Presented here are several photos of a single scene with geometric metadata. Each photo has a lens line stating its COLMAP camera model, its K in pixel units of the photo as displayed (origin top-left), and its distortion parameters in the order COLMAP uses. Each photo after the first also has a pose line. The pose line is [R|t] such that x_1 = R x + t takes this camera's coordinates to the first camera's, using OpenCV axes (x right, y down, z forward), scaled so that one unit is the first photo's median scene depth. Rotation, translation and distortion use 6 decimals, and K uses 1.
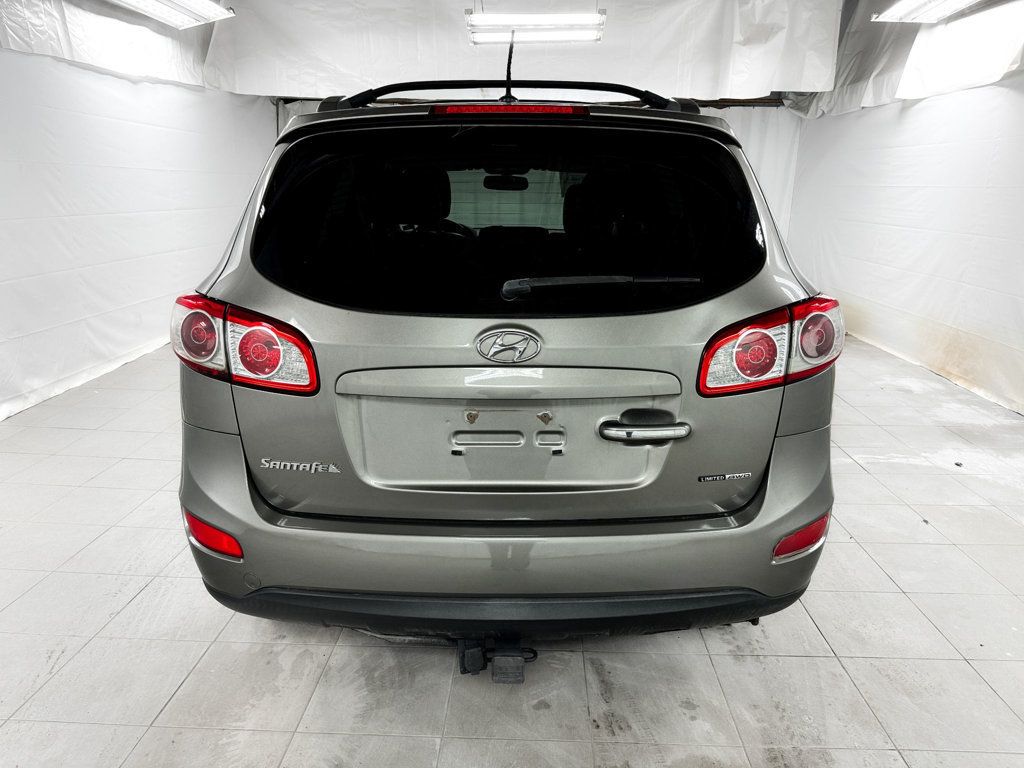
lens RADIAL K [[727.1, 0, 509.7], [0, 727.1, 380.8], [0, 0, 1]] dist [0.002935, -0.022205]
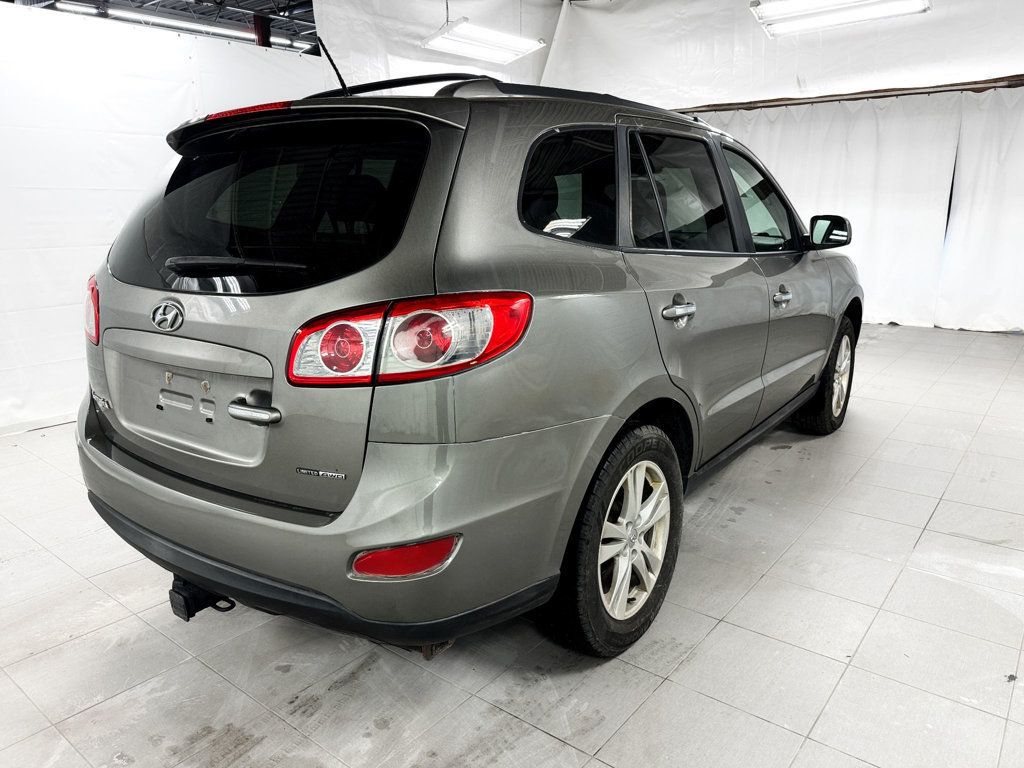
lens RADIAL K [[727.1, 0, 508.4], [0, 727.1, 380.3], [0, 0, 1]] dist [0.002935, -0.022205]
pose [[0.799986, 0.118357, -0.588229, 1.036946], [-0.131810, 0.991070, 0.020152, -0.040960], [0.585362, 0.061413, 0.808443, 0.363779]]
